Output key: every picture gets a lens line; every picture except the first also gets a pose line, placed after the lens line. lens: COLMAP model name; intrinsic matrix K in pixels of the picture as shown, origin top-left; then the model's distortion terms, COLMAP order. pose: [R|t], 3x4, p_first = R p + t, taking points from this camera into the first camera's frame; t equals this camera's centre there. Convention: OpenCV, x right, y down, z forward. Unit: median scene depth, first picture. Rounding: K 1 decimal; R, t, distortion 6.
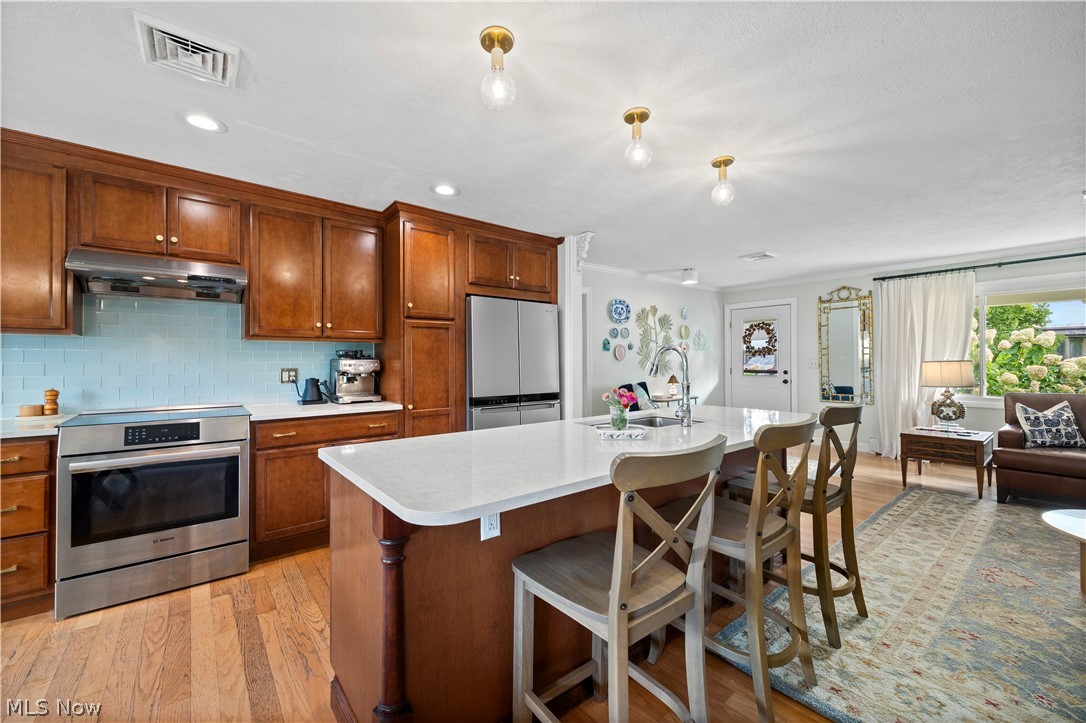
lens RADIAL K [[435.8, 0, 542.8], [0, 435.8, 357.3], [0, 0, 1]] dist [0.002993, -0.000057]
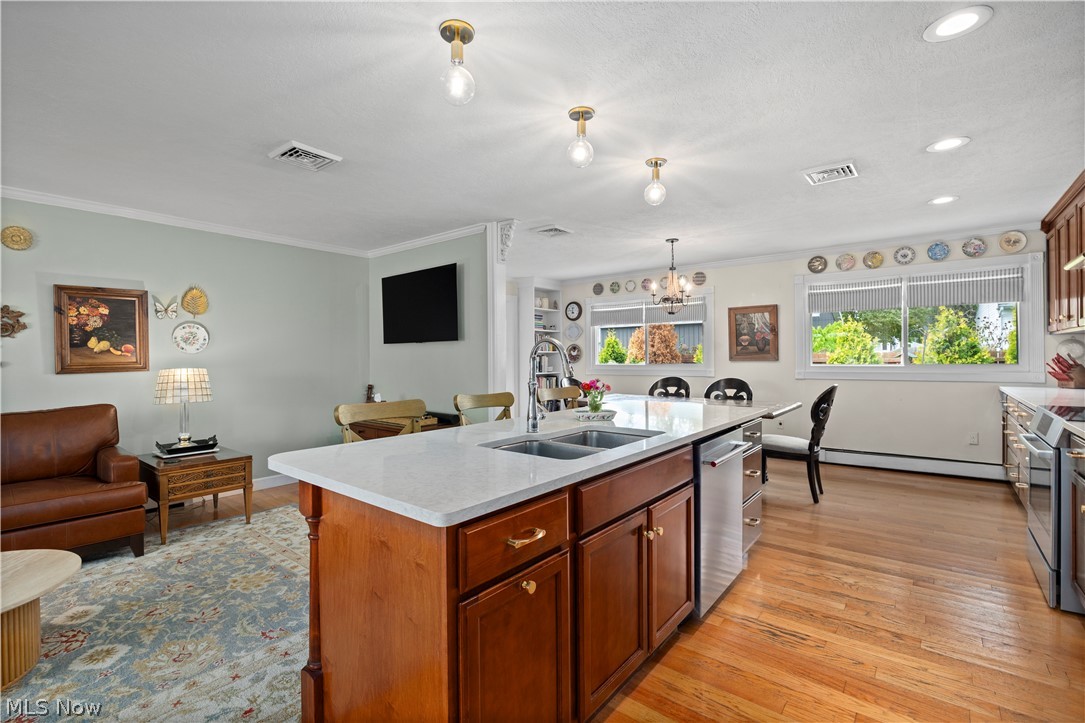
lens RADIAL K [[482.4, 0, 543.0], [0, 482.4, 358.3], [0, 0, 1]] dist [-0.012407, 0.000281]
pose [[-0.976930, 0.010605, -0.213298, 0.353561], [0.012321, 0.999902, -0.006714, 0.012297], [0.213206, -0.009187, -0.976964, 1.328225]]
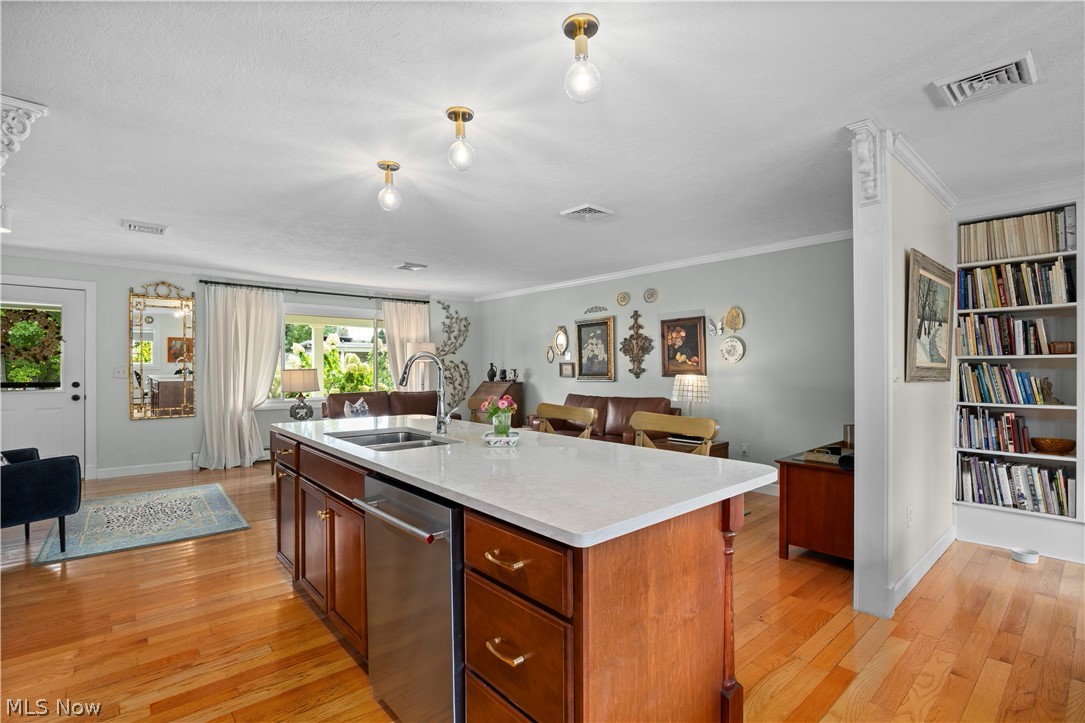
lens RADIAL K [[504.2, 0, 539.7], [0, 504.2, 367.6], [0, 0, 1]] dist [-0.002592, -0.000106]
pose [[-0.036896, 0.002690, 0.999315, -0.581192], [-0.008525, 0.999959, -0.003006, 0.004075], [-0.999283, -0.008630, -0.036872, 0.556436]]
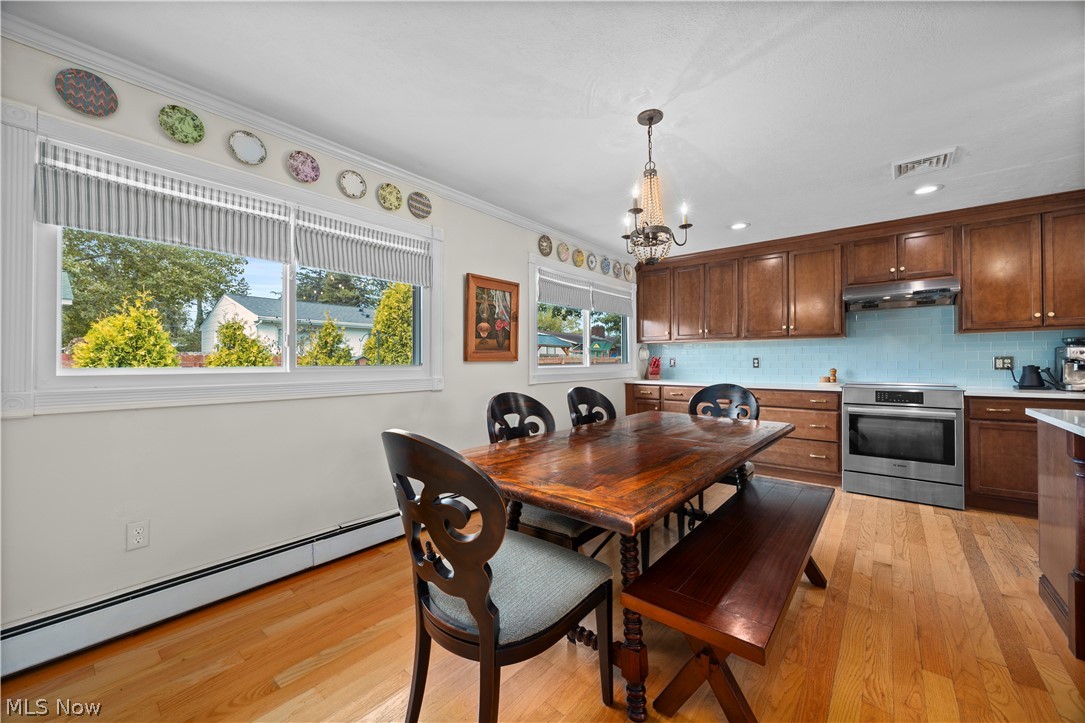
lens RADIAL K [[415.9, 0, 546.0], [0, 415.9, 362.0], [0, 0, 1]] dist [-0.000845, -0.000349]
pose [[0.200000, 0.000412, -0.979796, 0.237911], [0.014570, 0.999888, 0.003395, 0.019549], [0.979688, -0.014955, 0.199972, -0.379570]]
